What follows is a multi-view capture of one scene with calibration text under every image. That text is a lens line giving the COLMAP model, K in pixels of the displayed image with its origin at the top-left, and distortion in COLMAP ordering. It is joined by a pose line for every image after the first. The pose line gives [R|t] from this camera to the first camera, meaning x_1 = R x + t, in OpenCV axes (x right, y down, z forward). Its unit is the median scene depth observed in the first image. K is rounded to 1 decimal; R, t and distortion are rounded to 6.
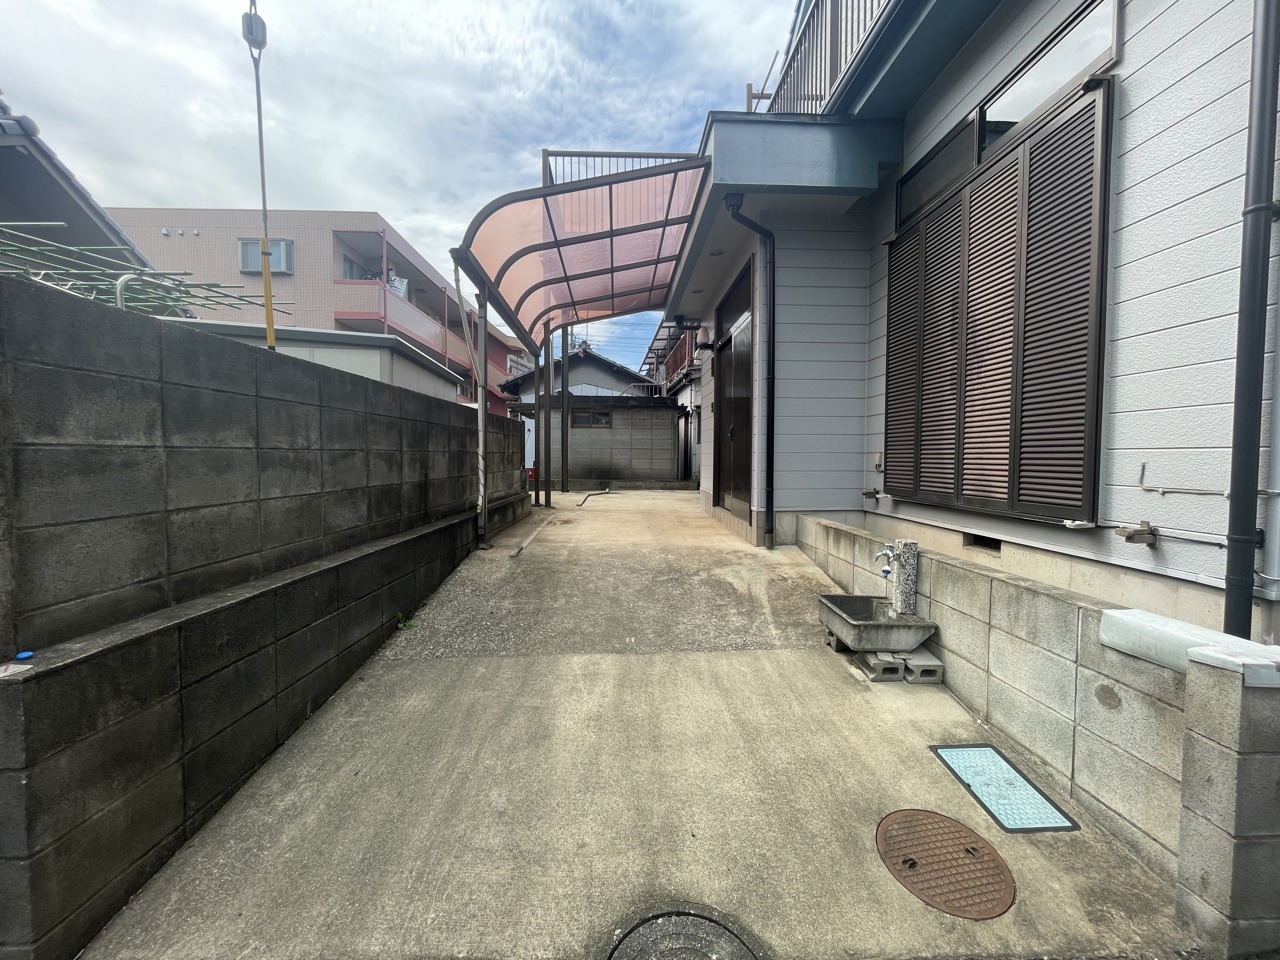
lens RADIAL K [[521.2, 0, 639.7], [0, 521.2, 479.3], [0, 0, 1]] dist [-0.001756, -0.000030]
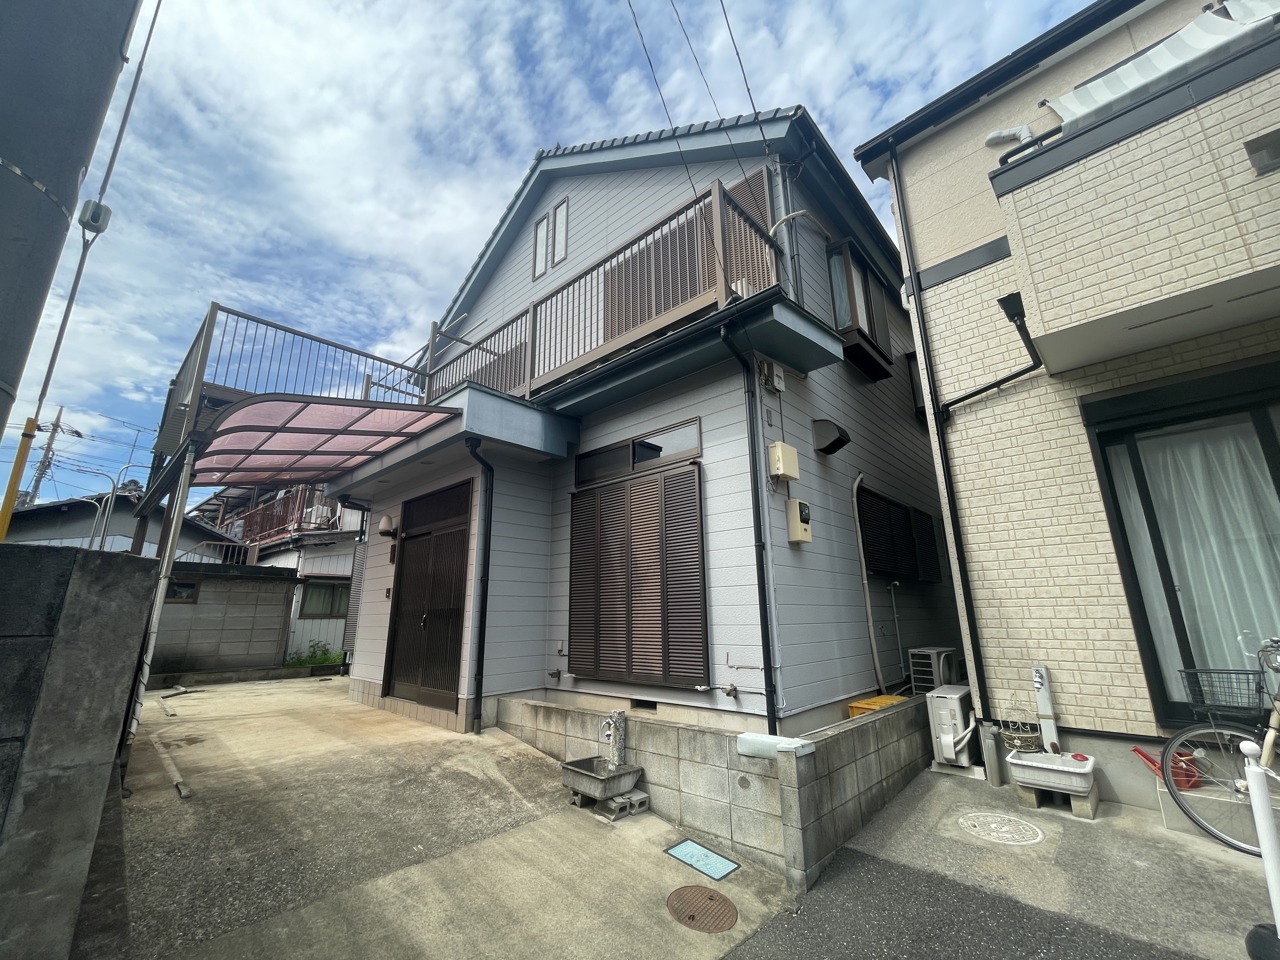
lens RADIAL K [[521.2, 0, 642.1], [0, 521.2, 481.1], [0, 0, 1]] dist [-0.001756, -0.000030]
pose [[0.710489, 0.165654, 0.683933, -0.612003], [0.046871, 0.958601, -0.280870, -0.096419], [-0.702146, 0.231611, 0.673310, -0.220472]]
